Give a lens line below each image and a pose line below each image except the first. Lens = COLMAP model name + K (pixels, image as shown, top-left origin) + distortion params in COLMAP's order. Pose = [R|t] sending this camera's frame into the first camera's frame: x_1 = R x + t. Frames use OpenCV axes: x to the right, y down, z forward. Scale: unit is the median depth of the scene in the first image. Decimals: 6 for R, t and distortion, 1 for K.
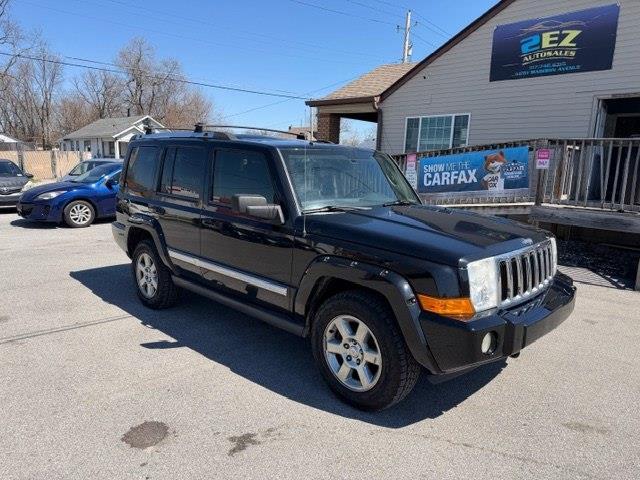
lens RADIAL K [[451.9, 0, 320.2], [0, 451.9, 240.3], [0, 0, 1]] dist [0.000872, -0.008567]
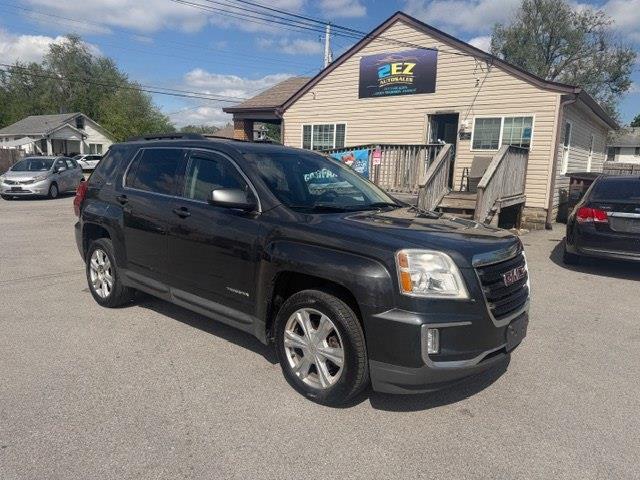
lens RADIAL K [[474.3, 0, 321.9], [0, 474.3, 241.9], [0, 0, 1]] dist [0.019982, -0.024400]
pose [[0.994600, -0.016285, 0.102493, 0.131861], [0.016556, 0.999861, -0.001797, 0.068391], [-0.102449, 0.003484, 0.994732, -0.378389]]
